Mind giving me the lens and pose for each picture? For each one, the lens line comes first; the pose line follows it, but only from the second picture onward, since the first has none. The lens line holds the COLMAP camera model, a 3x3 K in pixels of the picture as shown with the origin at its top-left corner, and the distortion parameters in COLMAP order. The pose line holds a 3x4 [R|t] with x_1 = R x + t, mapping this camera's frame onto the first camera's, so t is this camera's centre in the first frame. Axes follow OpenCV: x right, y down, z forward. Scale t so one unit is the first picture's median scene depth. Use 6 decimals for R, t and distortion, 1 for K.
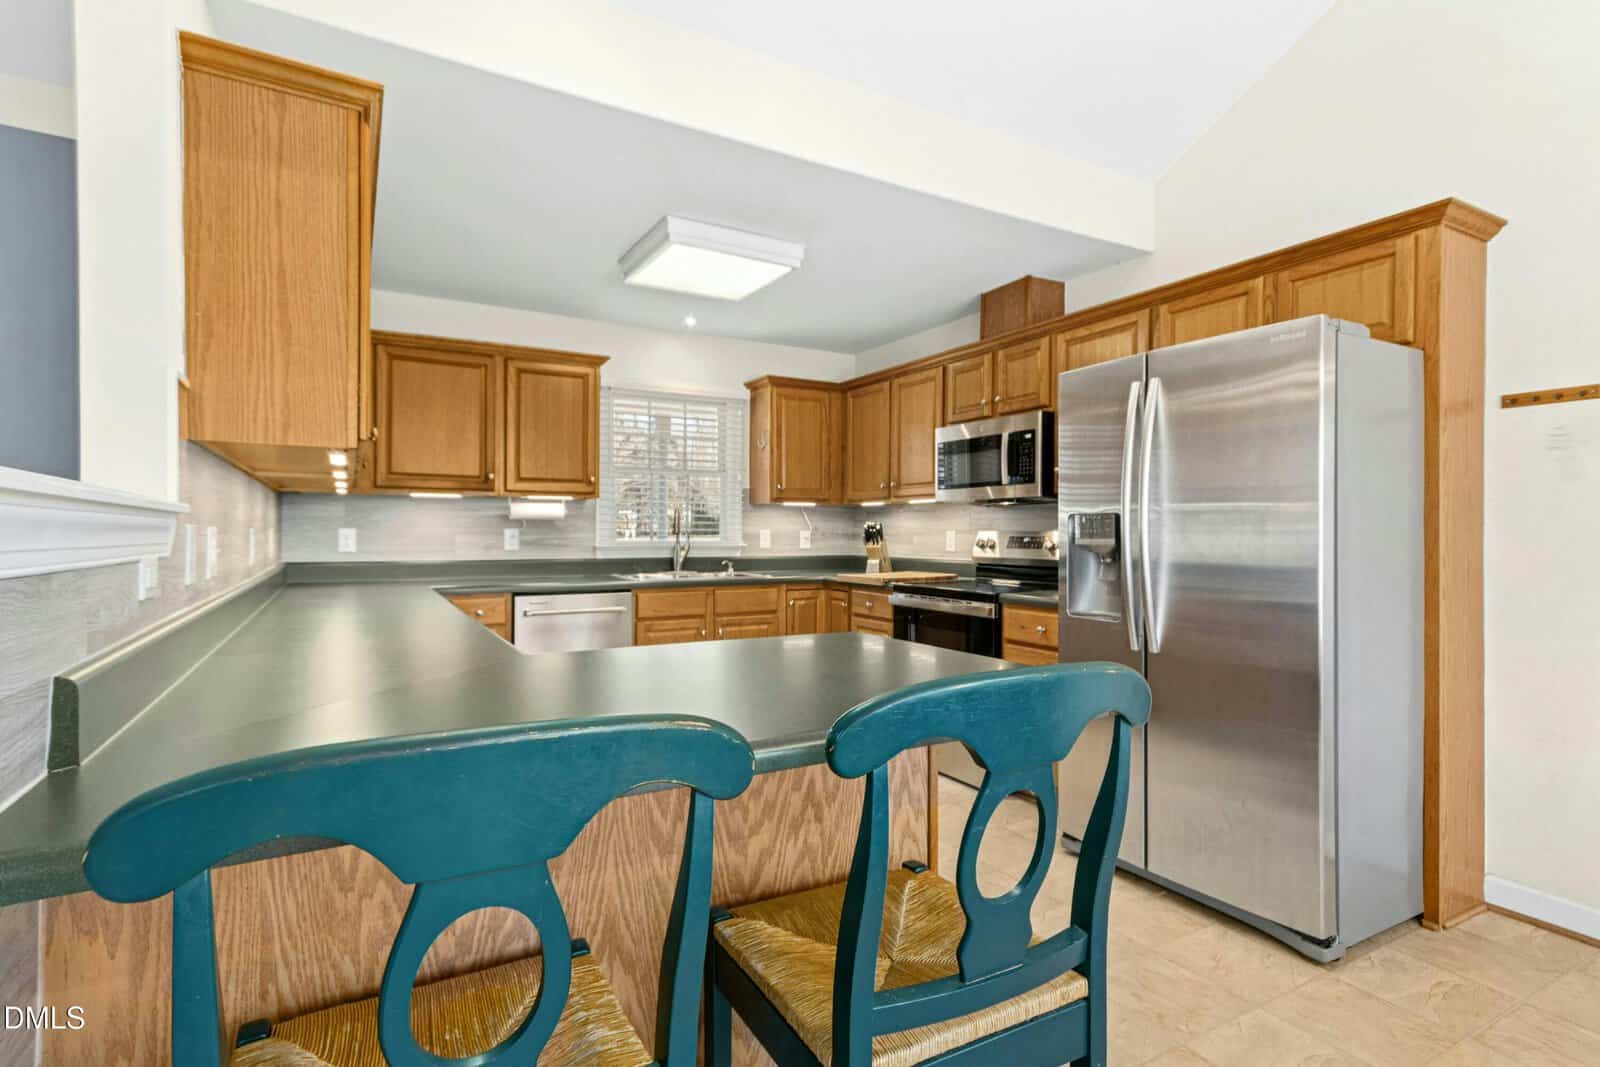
lens RADIAL K [[787.8, 0, 797.8], [0, 787.8, 536.3], [0, 0, 1]] dist [0.022741, 0.000275]
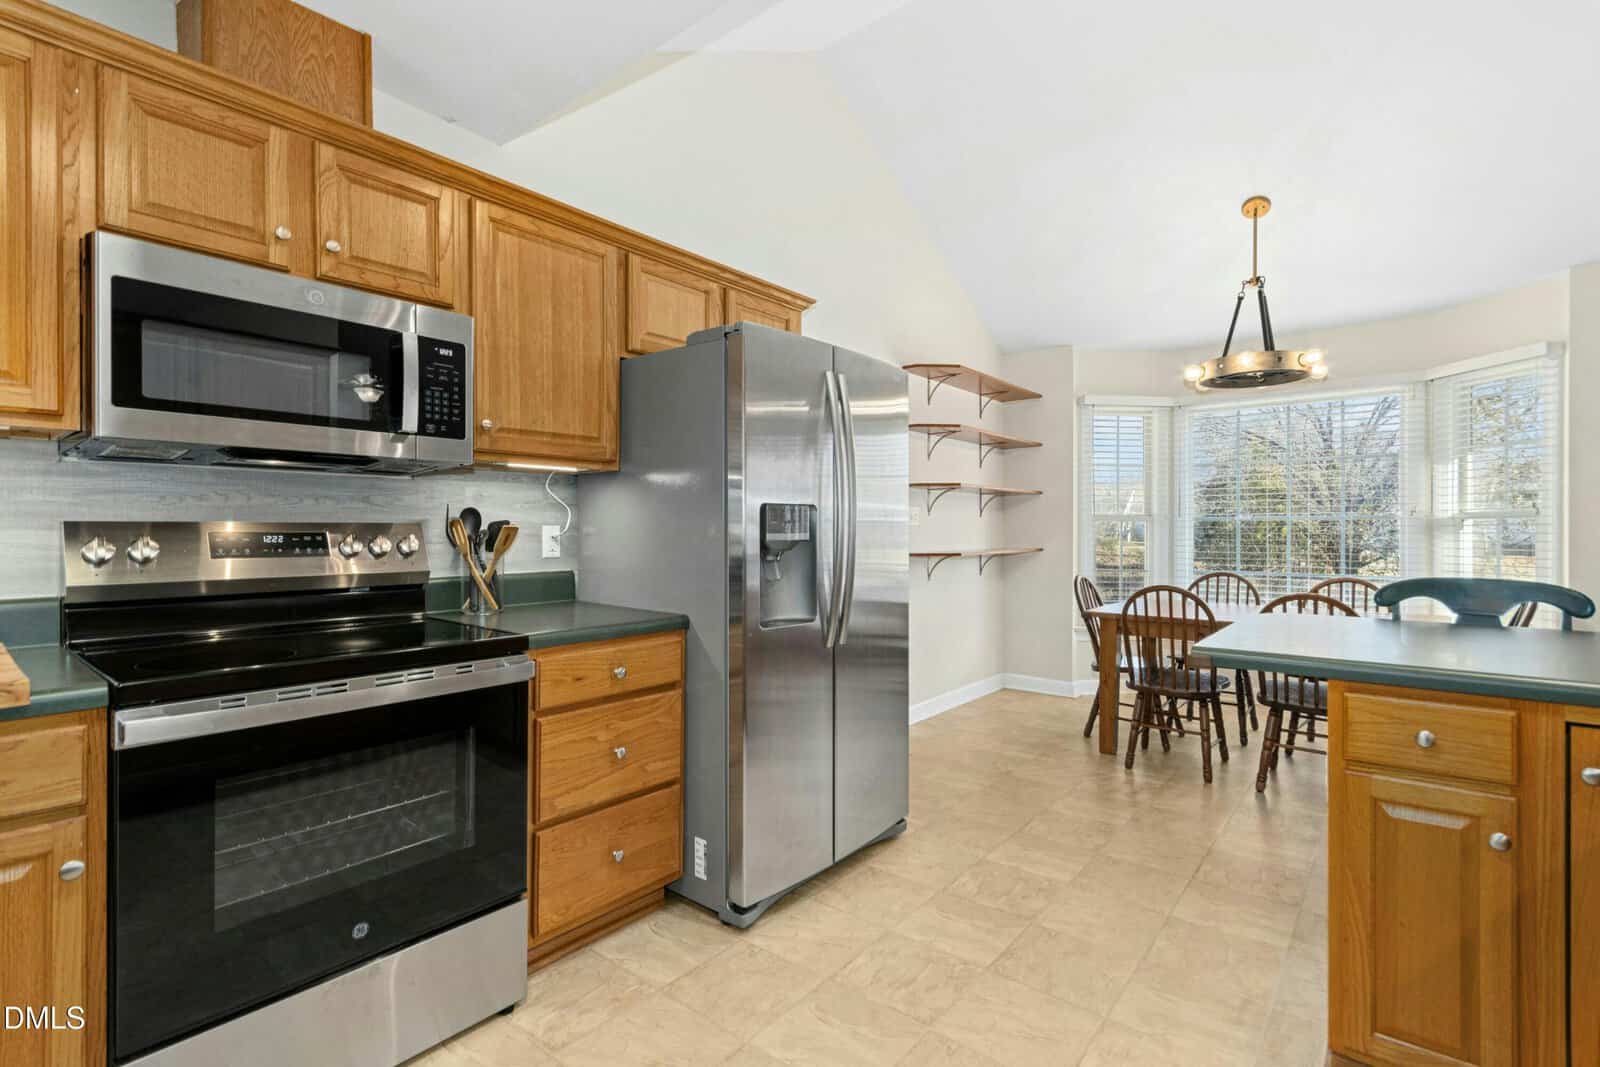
lens RADIAL K [[787.8, 0, 803.7], [0, 787.8, 525.4], [0, 0, 1]] dist [0.022741, 0.000275]
pose [[-0.391983, 0.002065, 0.919970, -0.339423], [0.004126, 0.999991, -0.000486, -0.004186], [-0.919963, 0.003606, -0.391989, 1.044573]]
